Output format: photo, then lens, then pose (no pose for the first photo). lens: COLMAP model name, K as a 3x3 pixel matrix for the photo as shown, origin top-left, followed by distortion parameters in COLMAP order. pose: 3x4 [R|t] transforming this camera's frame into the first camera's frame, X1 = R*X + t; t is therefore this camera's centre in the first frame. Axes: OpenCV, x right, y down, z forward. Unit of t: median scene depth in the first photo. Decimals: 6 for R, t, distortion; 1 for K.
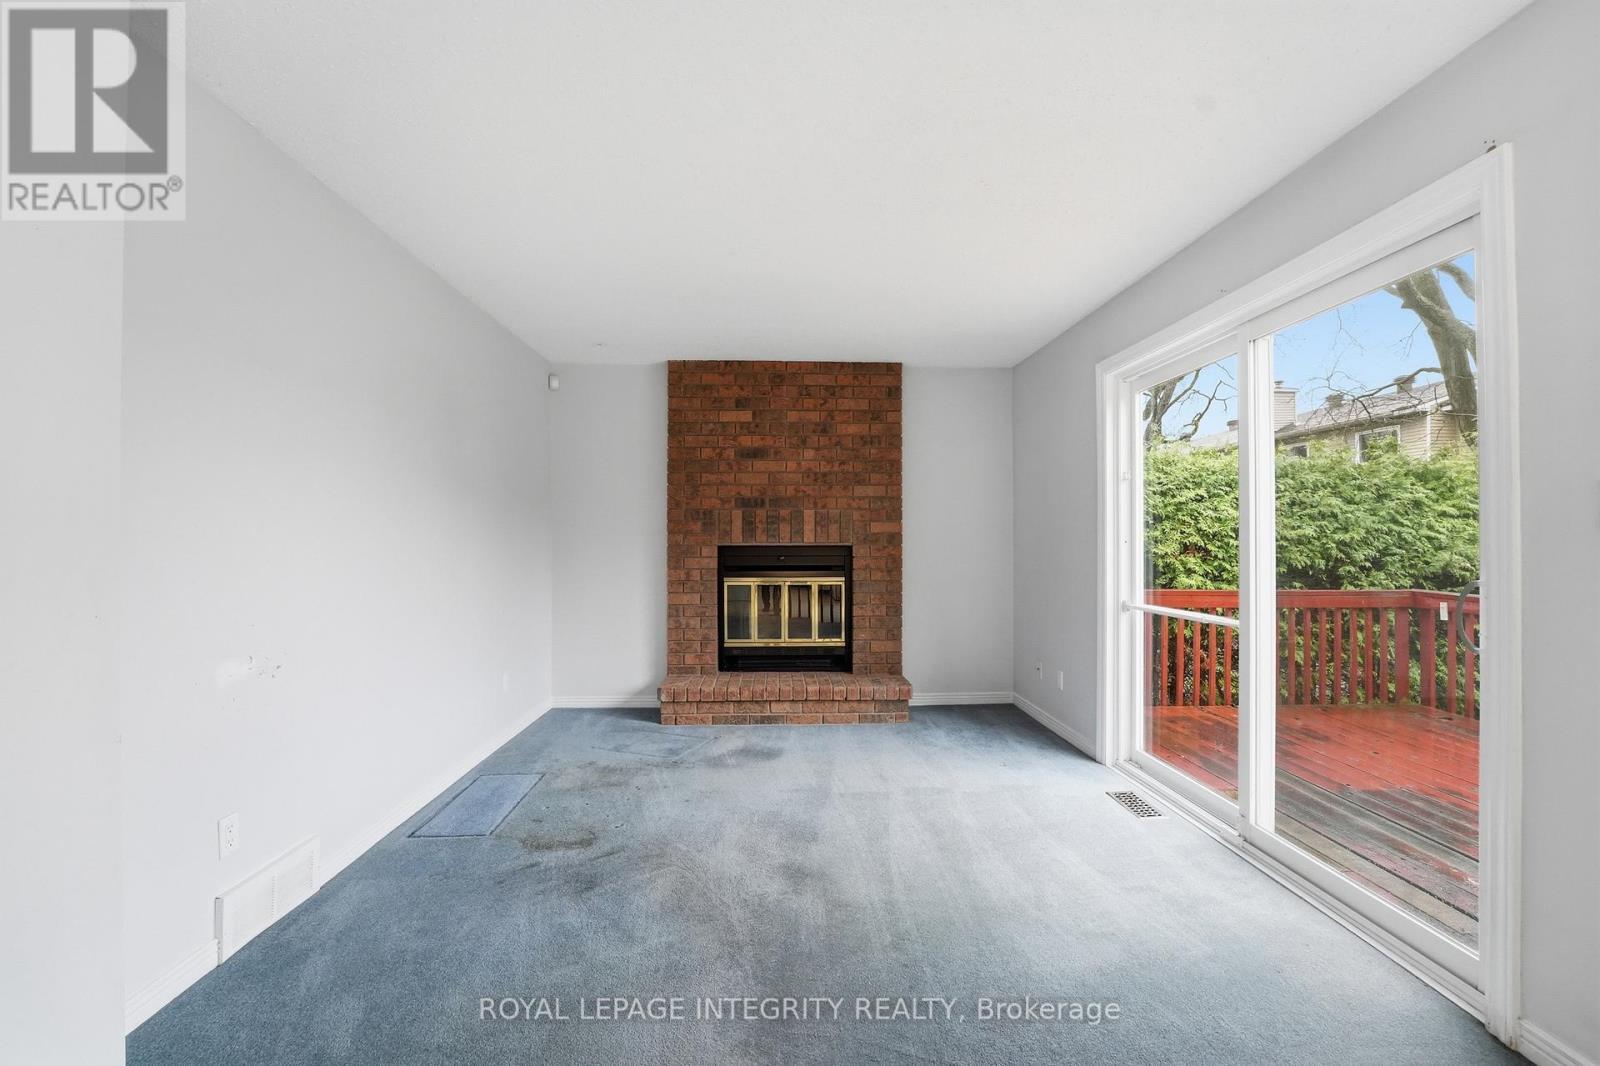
lens RADIAL K [[669.3, 0, 799.0], [0, 669.3, 527.3], [0, 0, 1]] dist [-0.020306, -0.000069]
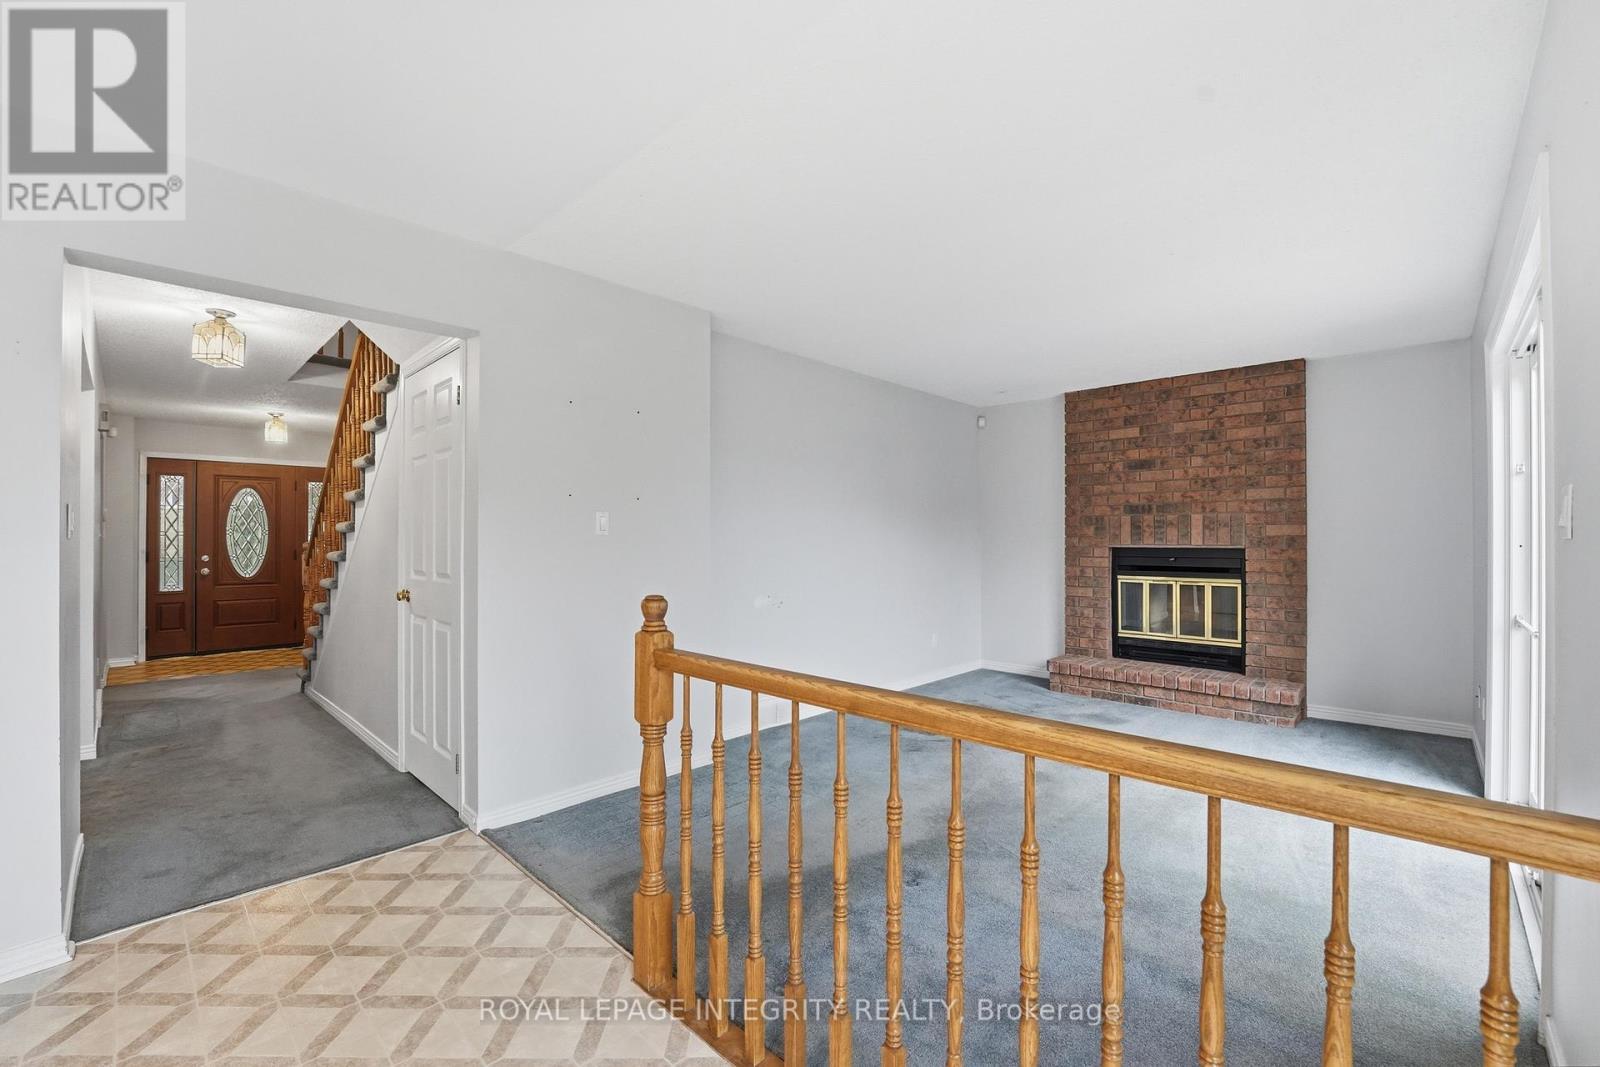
lens RADIAL K [[664.3, 0, 800.0], [0, 664.3, 533.5], [0, 0, 1]] dist [-0.024603, 0.000010]
pose [[0.695727, -0.003964, -0.718295, 0.325945], [0.008093, 0.999965, 0.002320, -0.003161], [0.718260, -0.007427, 0.695735, -0.173339]]
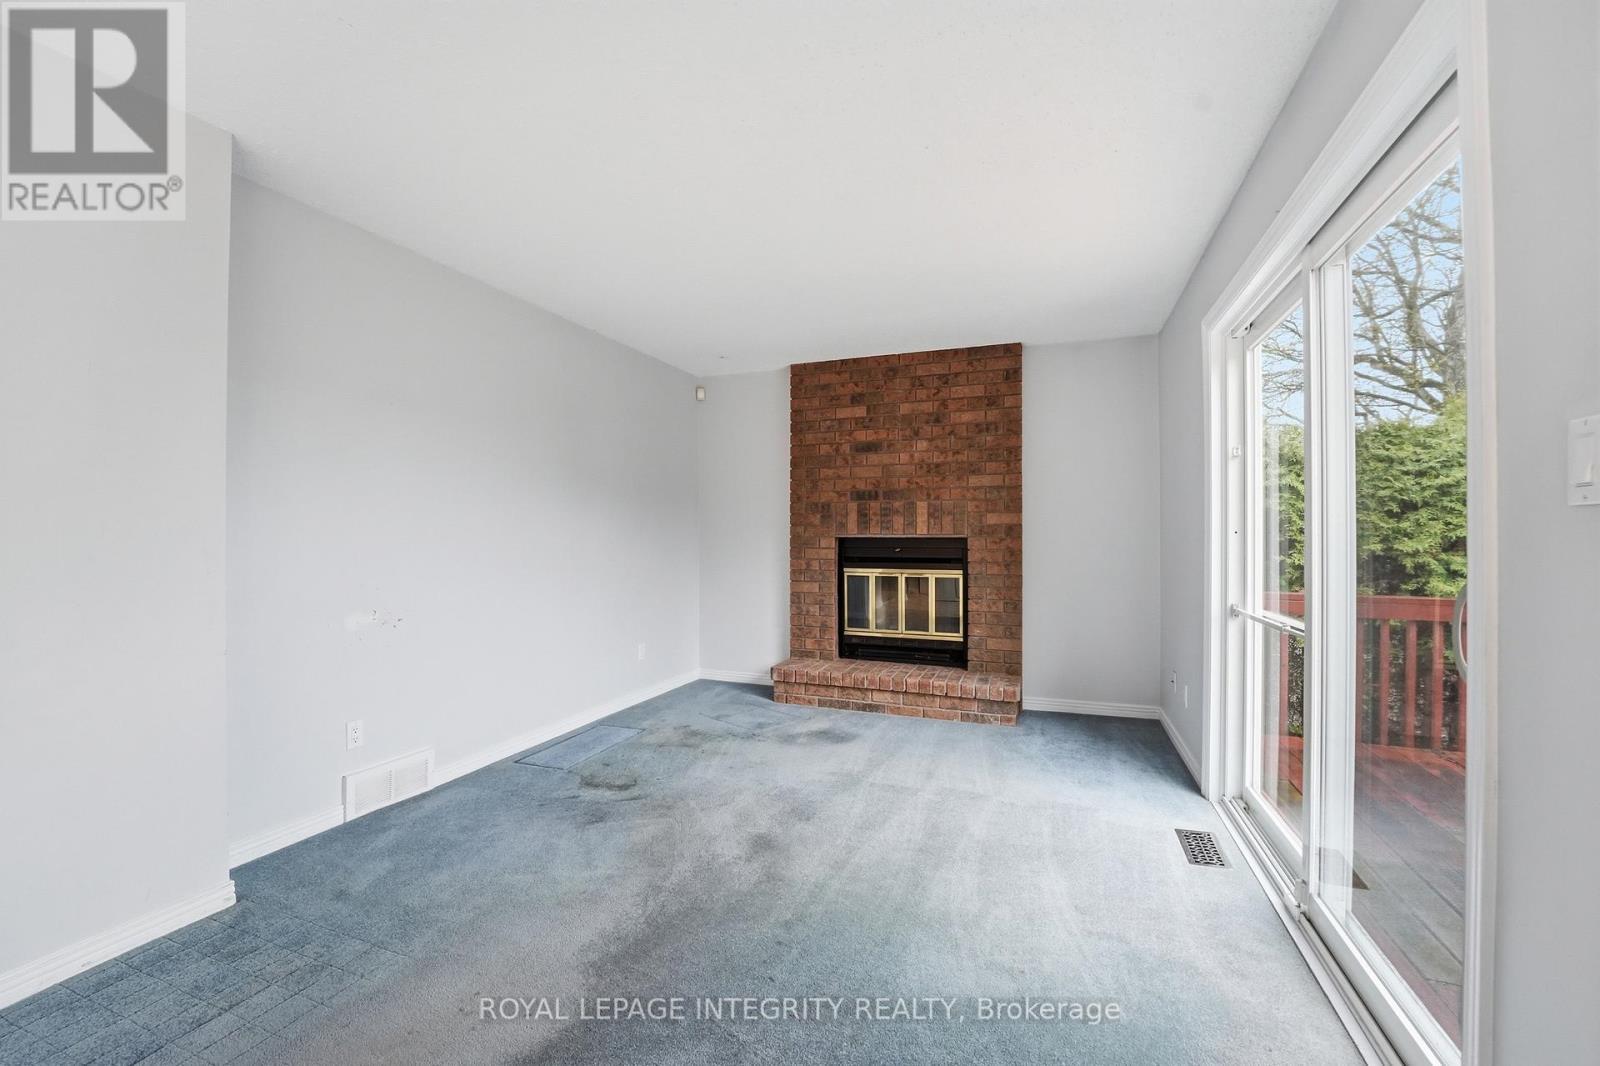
lens RADIAL K [[654.0, 0, 797.7], [0, 654.0, 526.2], [0, 0, 1]] dist [-0.023685, -0.000059]
pose [[0.918242, -0.002864, -0.396009, 0.229091], [0.004376, 0.999986, 0.002914, 0.006869], [0.395996, -0.004409, 0.918242, 0.039049]]
